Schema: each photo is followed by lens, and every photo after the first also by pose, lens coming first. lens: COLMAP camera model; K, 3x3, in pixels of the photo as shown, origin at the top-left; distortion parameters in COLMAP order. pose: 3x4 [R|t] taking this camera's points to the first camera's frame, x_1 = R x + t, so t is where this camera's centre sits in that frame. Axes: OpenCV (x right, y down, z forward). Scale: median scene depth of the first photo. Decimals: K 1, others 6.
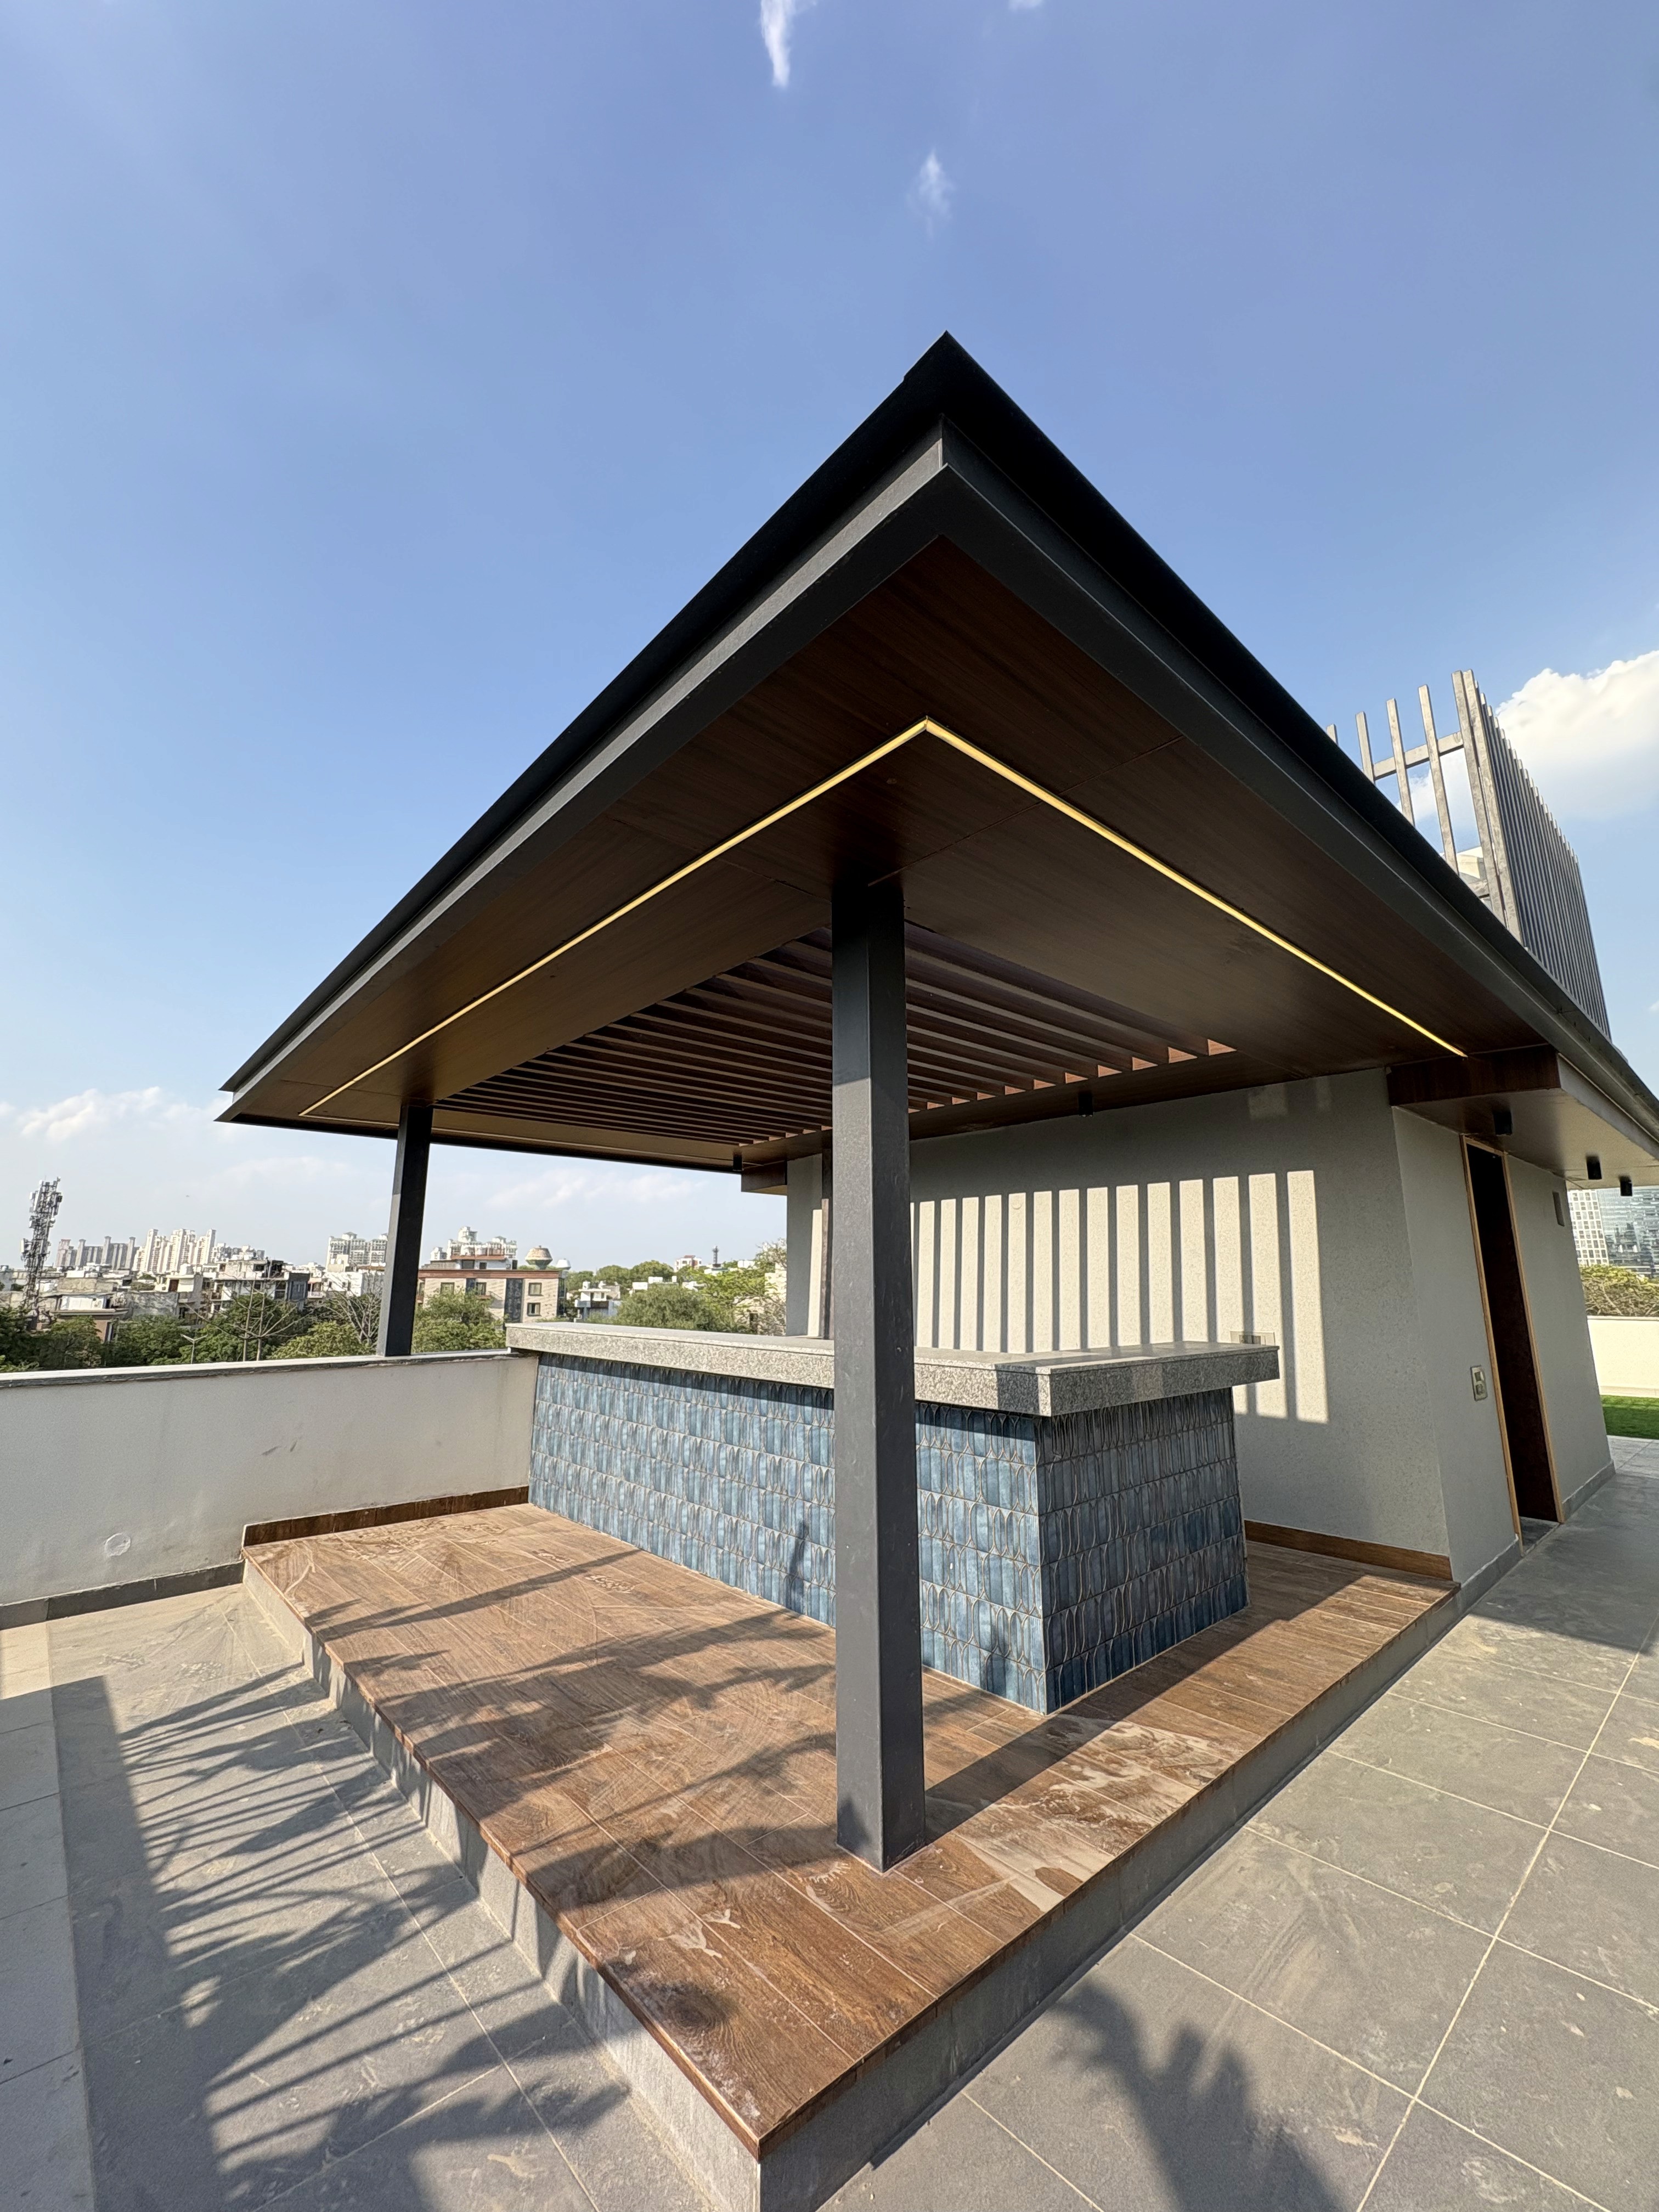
lens RADIAL K [[882.8, 0, 825.0], [0, 882.8, 1100.4], [0, 0, 1]] dist [-0.000717, 0.000666]
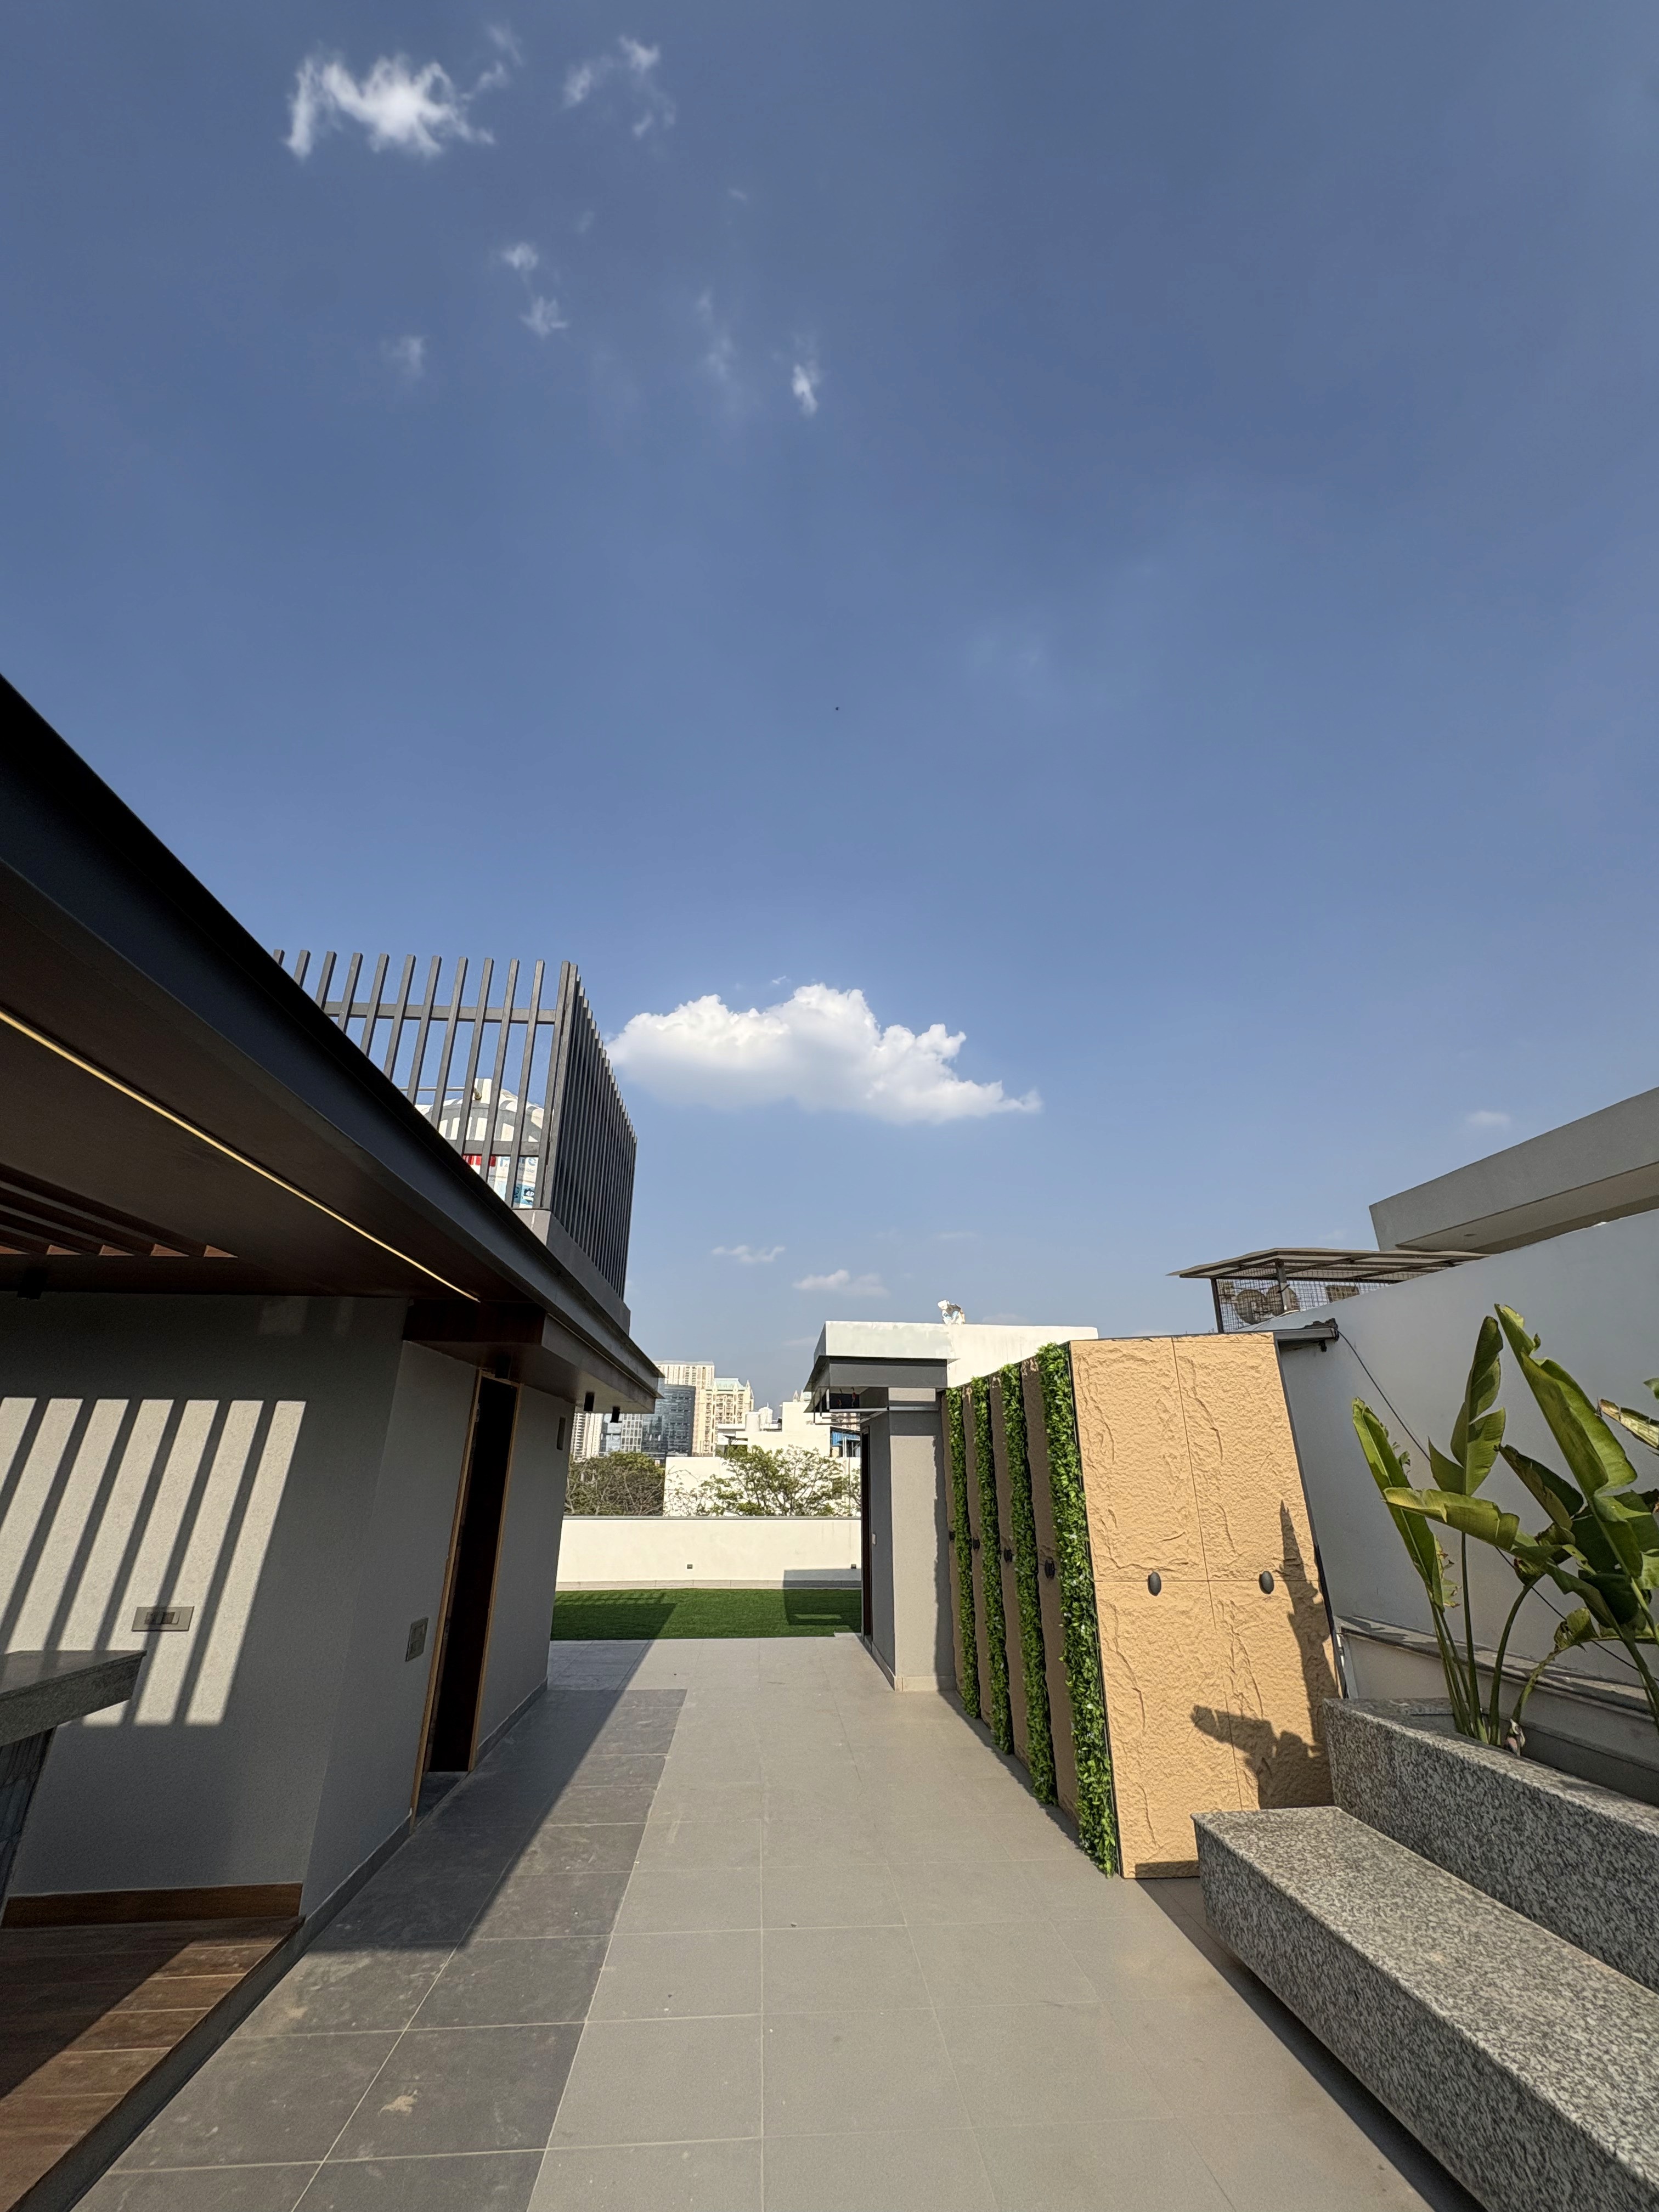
lens RADIAL K [[882.8, 0, 825.0], [0, 882.8, 1100.4], [0, 0, 1]] dist [-0.000717, 0.000666]
pose [[0.613073, 0.305987, 0.728364, 0.132776], [-0.164451, 0.951181, -0.261173, -0.064816], [-0.772721, 0.040337, 0.633463, 0.017628]]
